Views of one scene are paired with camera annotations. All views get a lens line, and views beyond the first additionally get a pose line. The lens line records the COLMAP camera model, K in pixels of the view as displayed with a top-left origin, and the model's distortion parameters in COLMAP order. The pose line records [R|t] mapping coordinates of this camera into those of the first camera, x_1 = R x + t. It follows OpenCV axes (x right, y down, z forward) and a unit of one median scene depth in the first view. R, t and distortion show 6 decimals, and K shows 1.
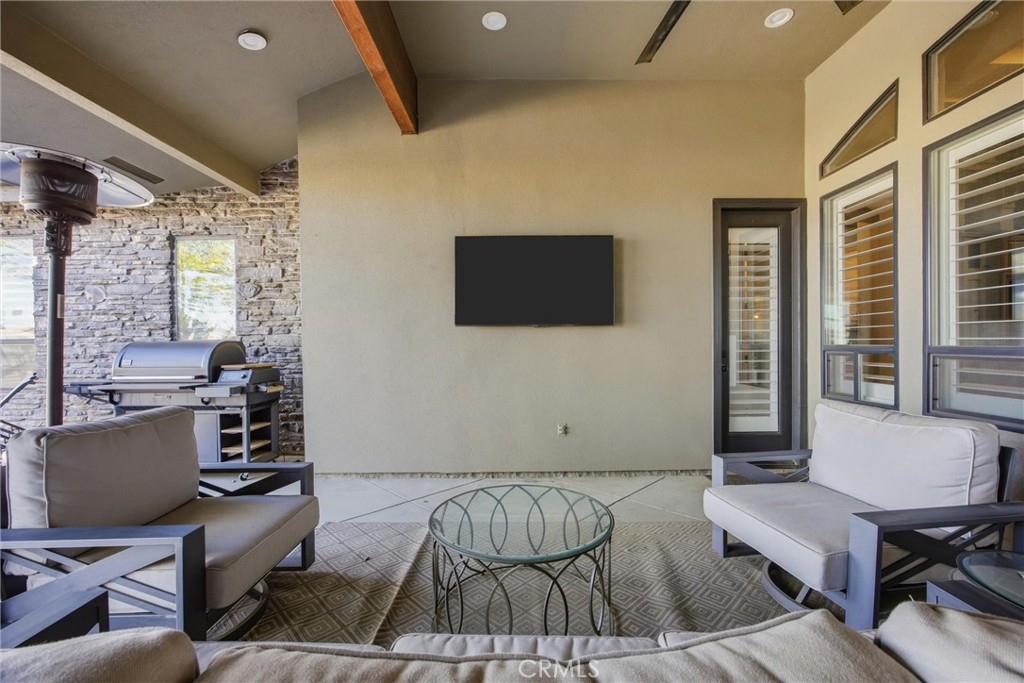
lens RADIAL K [[401.5, 0, 517.8], [0, 401.5, 349.5], [0, 0, 1]] dist [-0.024861, 0.007457]
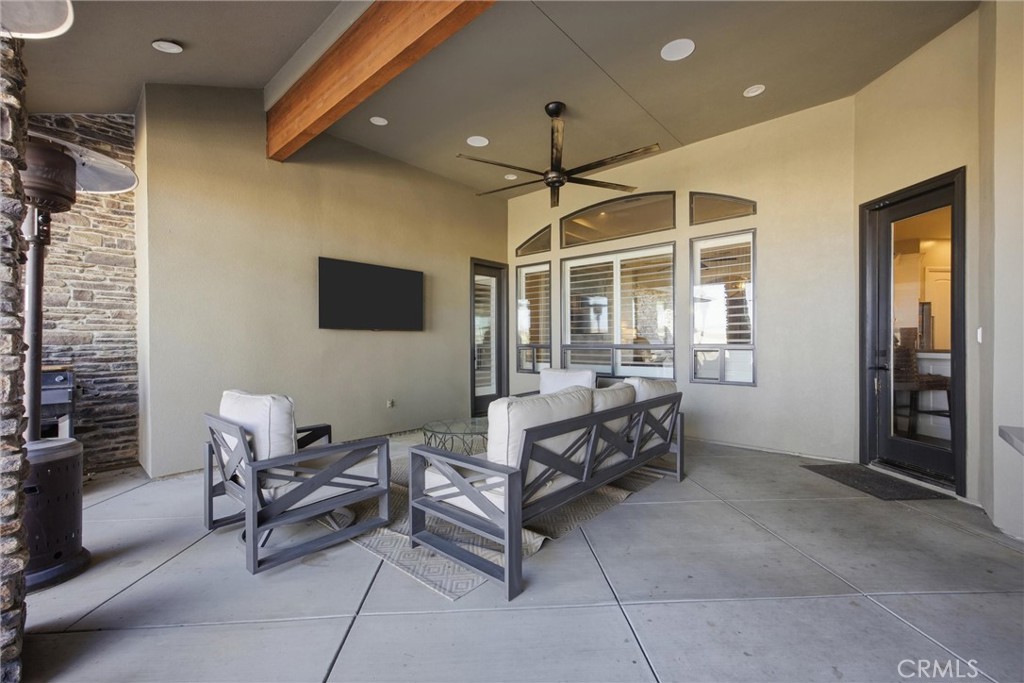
lens RADIAL K [[419.0, 0, 508.6], [0, 419.0, 341.8], [0, 0, 1]] dist [-0.001751, -0.000111]
pose [[0.676349, 0.007256, 0.736546, -0.724876], [0.006690, 0.999850, -0.015993, 0.008072], [-0.736551, 0.015744, 0.676199, -0.318365]]
